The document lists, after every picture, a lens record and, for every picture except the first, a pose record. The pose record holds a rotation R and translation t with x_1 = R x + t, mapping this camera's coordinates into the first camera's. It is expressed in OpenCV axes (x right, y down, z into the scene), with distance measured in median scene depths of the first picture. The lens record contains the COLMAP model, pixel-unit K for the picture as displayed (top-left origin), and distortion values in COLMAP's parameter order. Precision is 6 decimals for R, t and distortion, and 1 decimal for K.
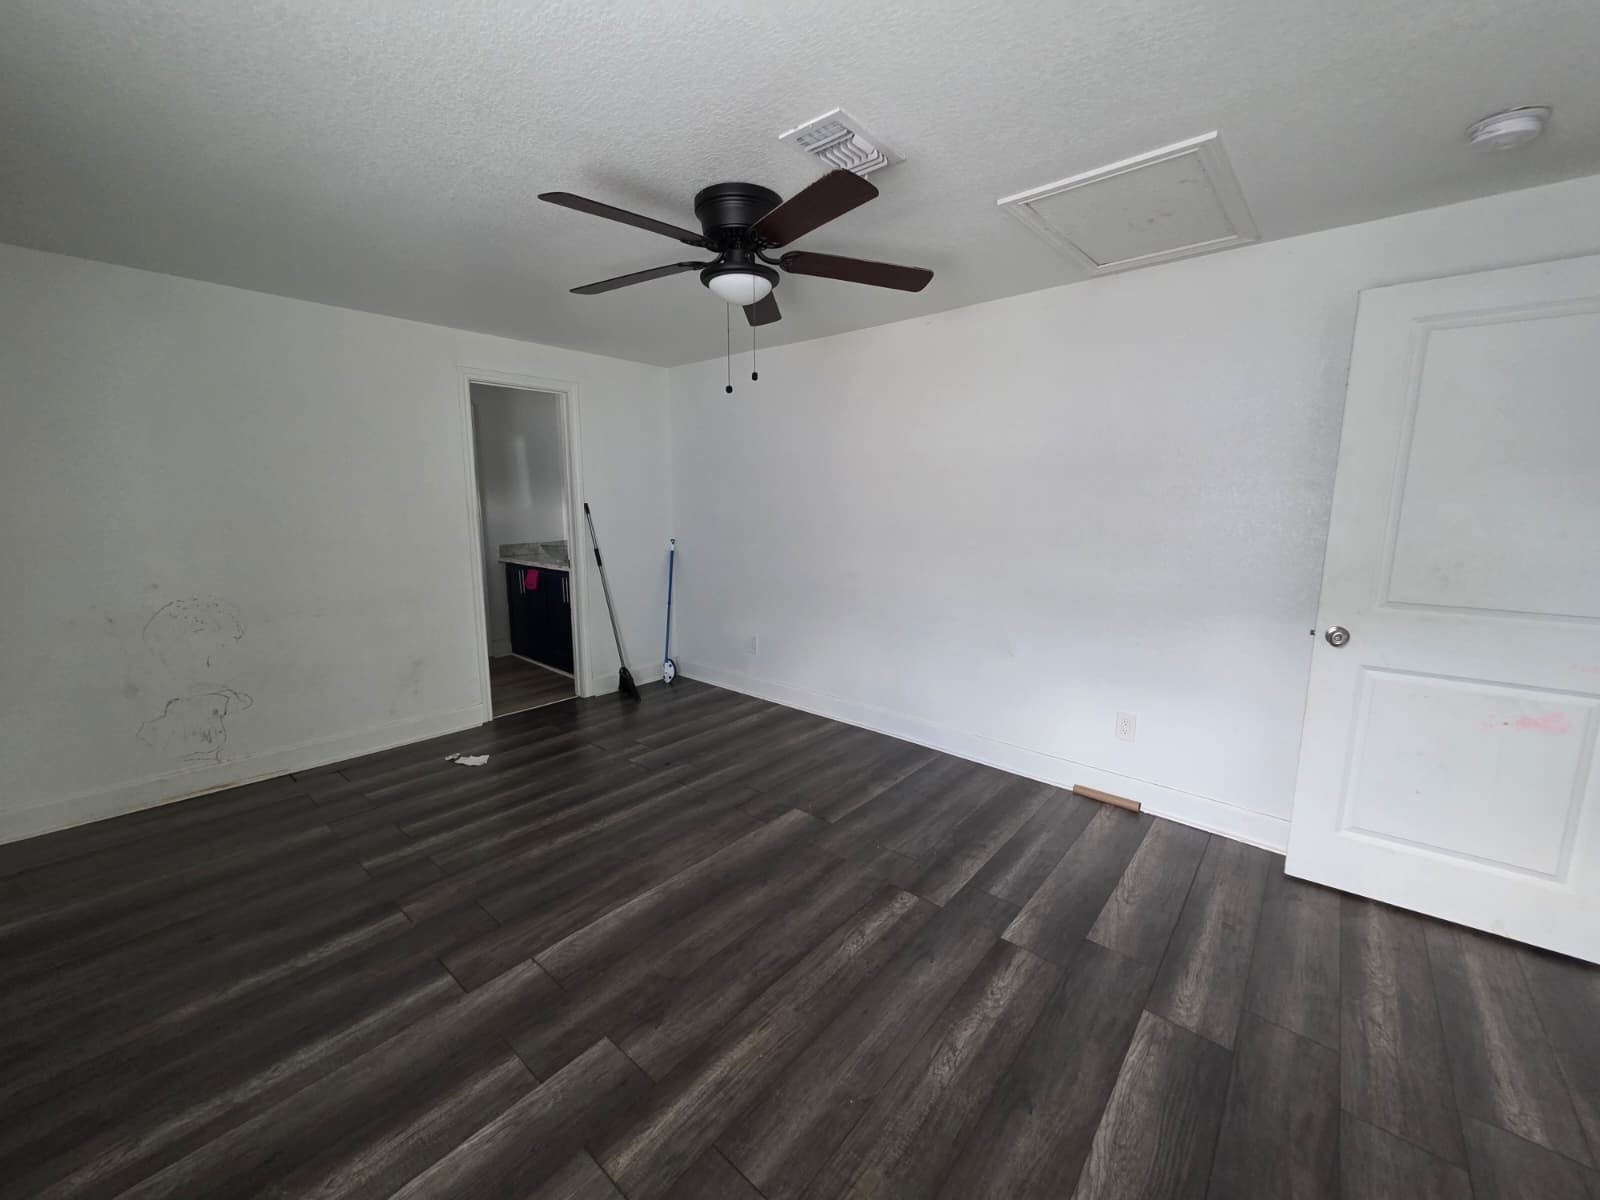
lens RADIAL K [[637.9, 0, 800.0], [0, 637.9, 600.0], [0, 0, 1]] dist [0.001401, -0.000091]
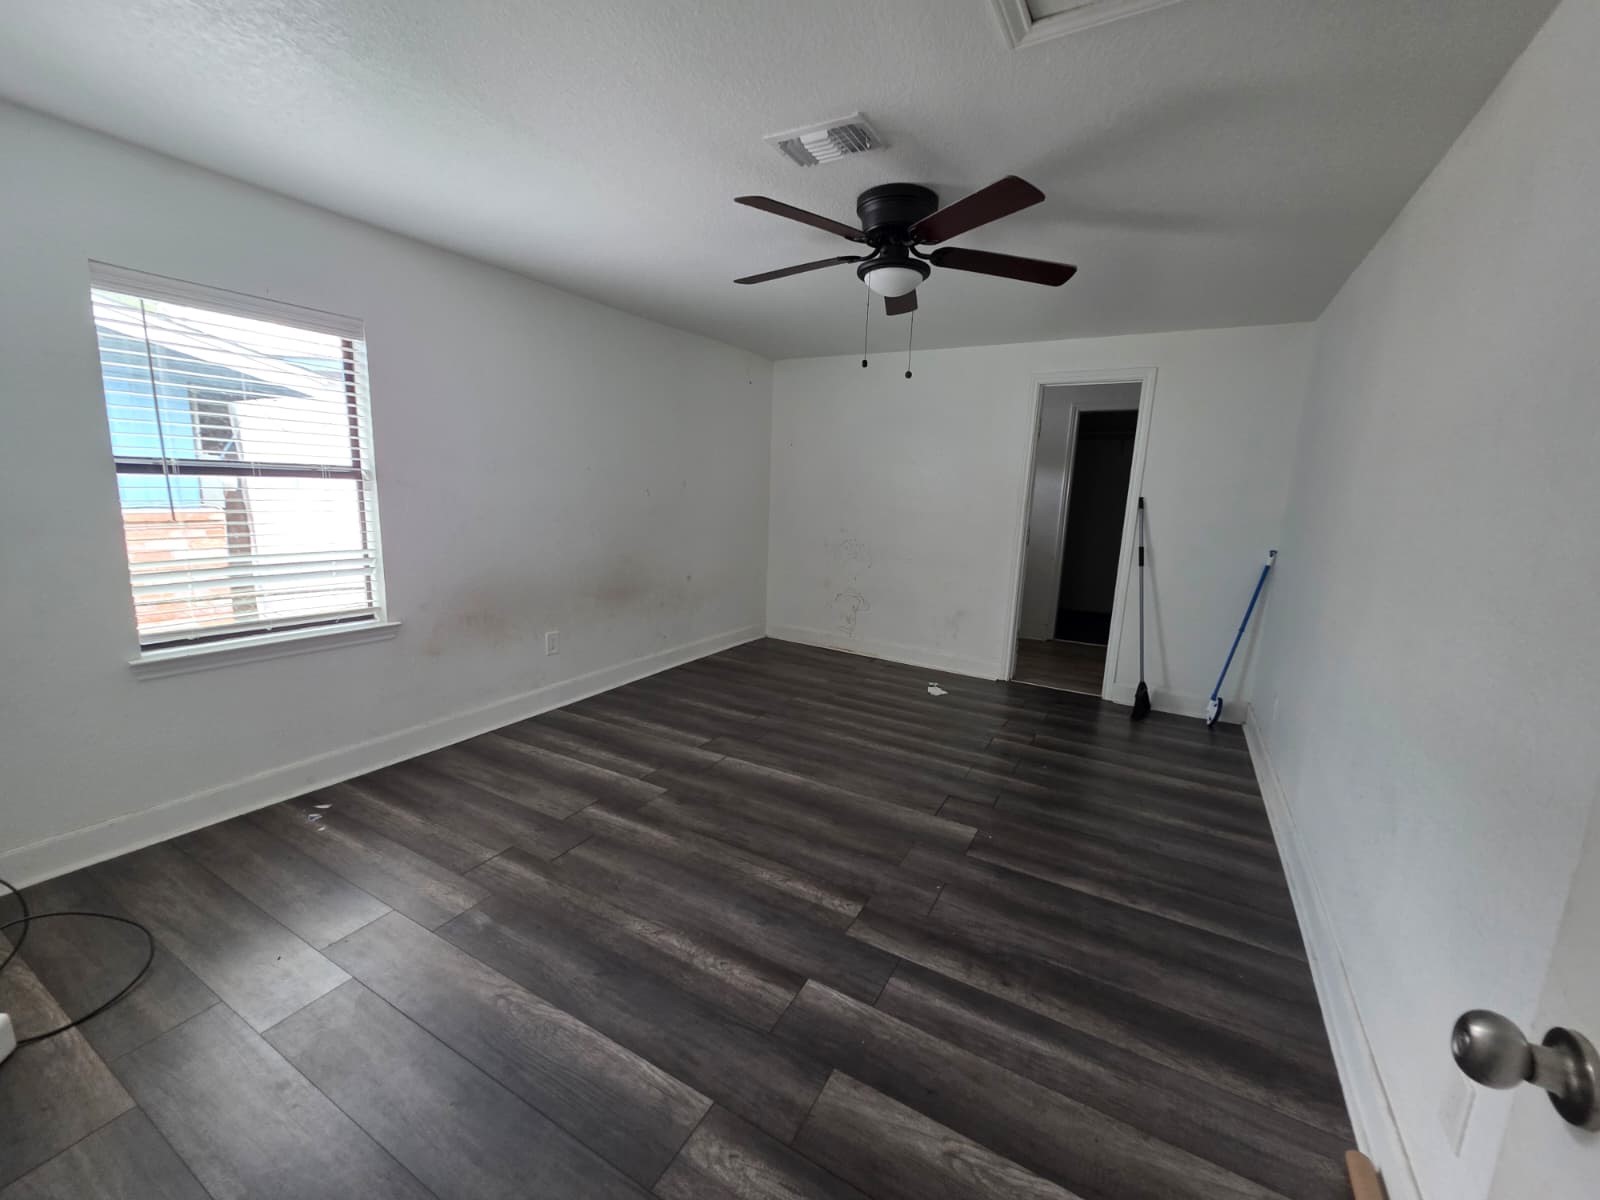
lens RADIAL K [[643.3, 0, 800.7], [0, 643.3, 597.0], [0, 0, 1]] dist [0.002303, 0.000151]
pose [[0.187638, 0.176052, -0.966332, 0.974938], [-0.193681, 0.971122, 0.139317, -0.085933], [0.962954, 0.161019, 0.216318, 0.656310]]
